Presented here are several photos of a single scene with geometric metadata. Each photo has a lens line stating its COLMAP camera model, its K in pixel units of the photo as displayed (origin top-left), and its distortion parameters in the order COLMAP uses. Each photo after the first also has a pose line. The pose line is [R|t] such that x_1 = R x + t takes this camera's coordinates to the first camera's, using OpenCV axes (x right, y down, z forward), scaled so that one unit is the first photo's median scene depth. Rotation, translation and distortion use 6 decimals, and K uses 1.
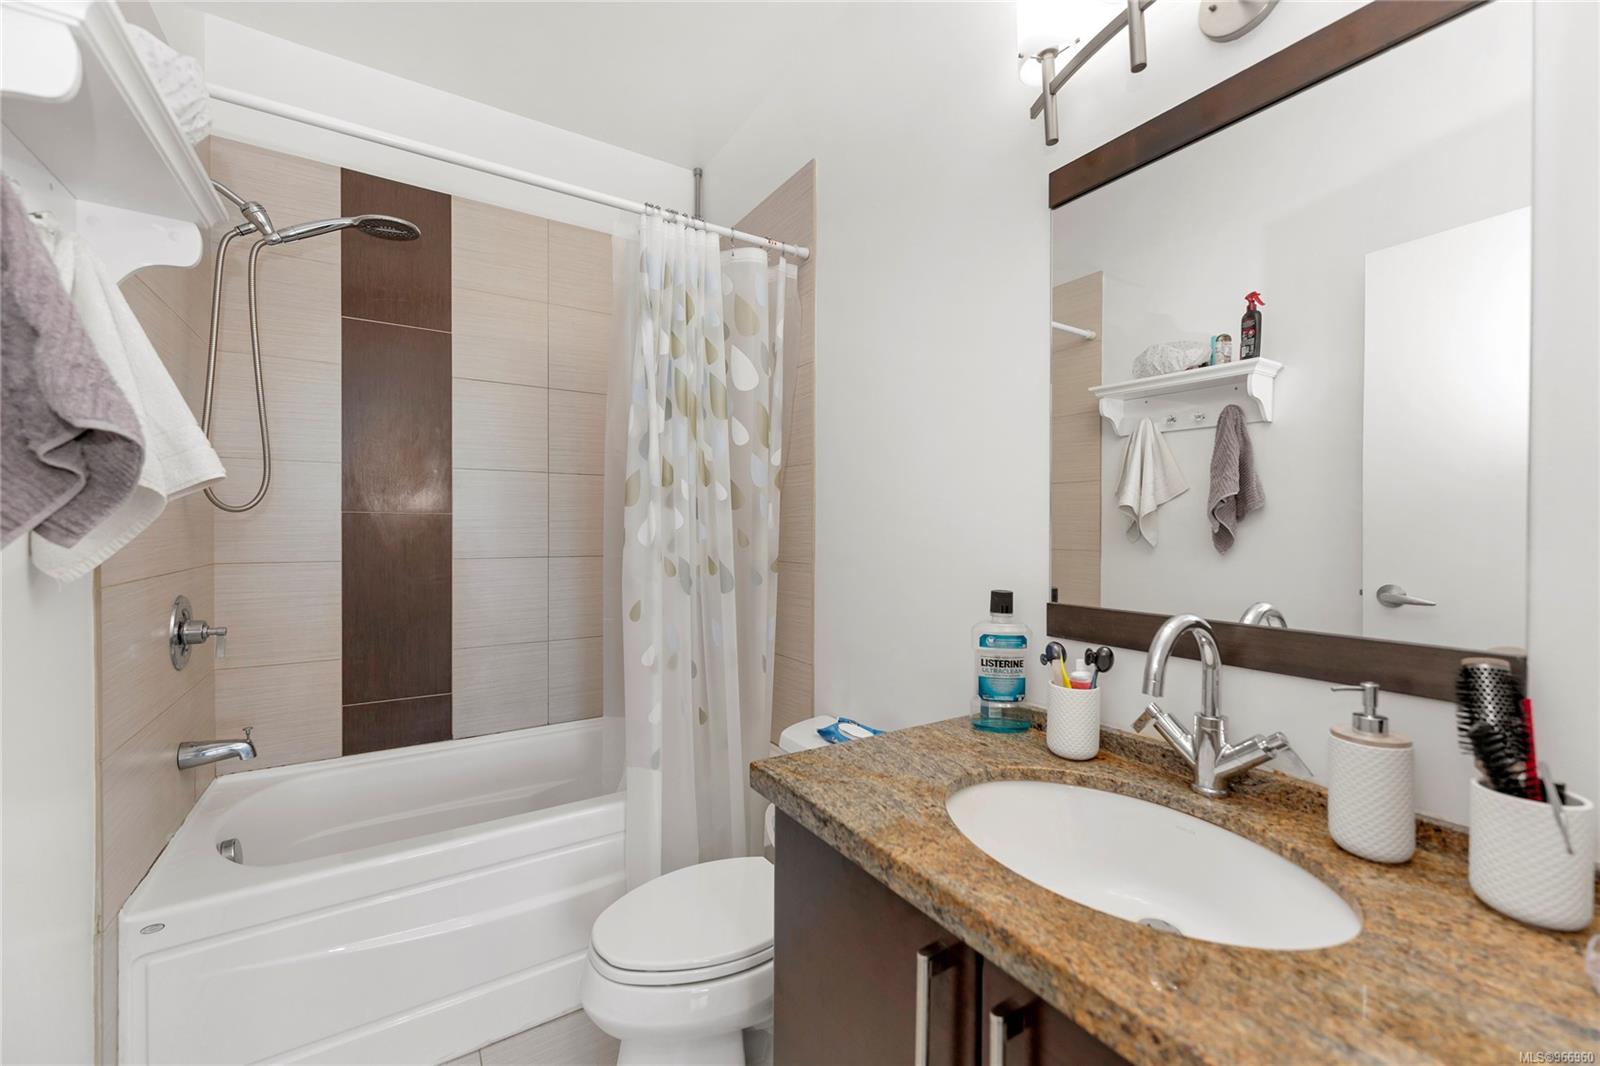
lens RADIAL K [[642.9, 0, 802.6], [0, 642.9, 532.8], [0, 0, 1]] dist [0.011242, 0.001284]
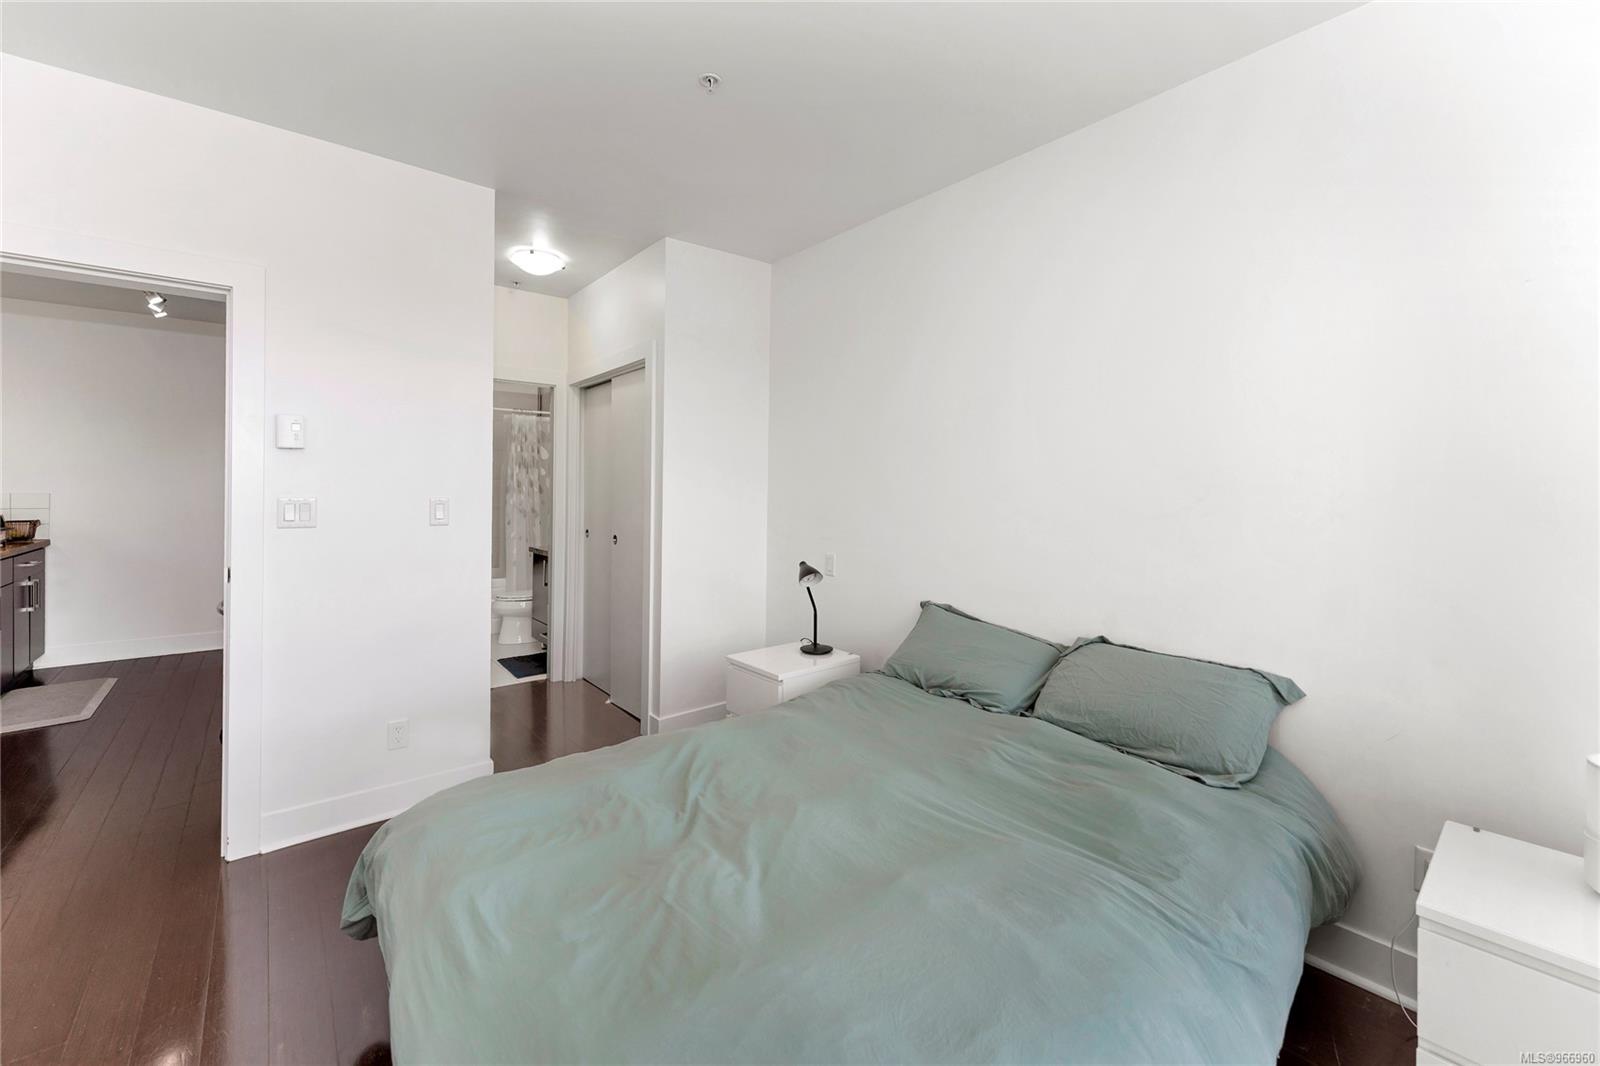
lens RADIAL K [[642.9, 0, 782.8], [0, 642.9, 488.2], [0, 0, 1]] dist [0.011242, 0.001284]
pose [[0.991414, 0.003998, 0.130701, 0.762706], [-0.001766, 0.999851, -0.017188, -0.011159], [-0.130750, 0.016809, 0.991273, -2.695894]]
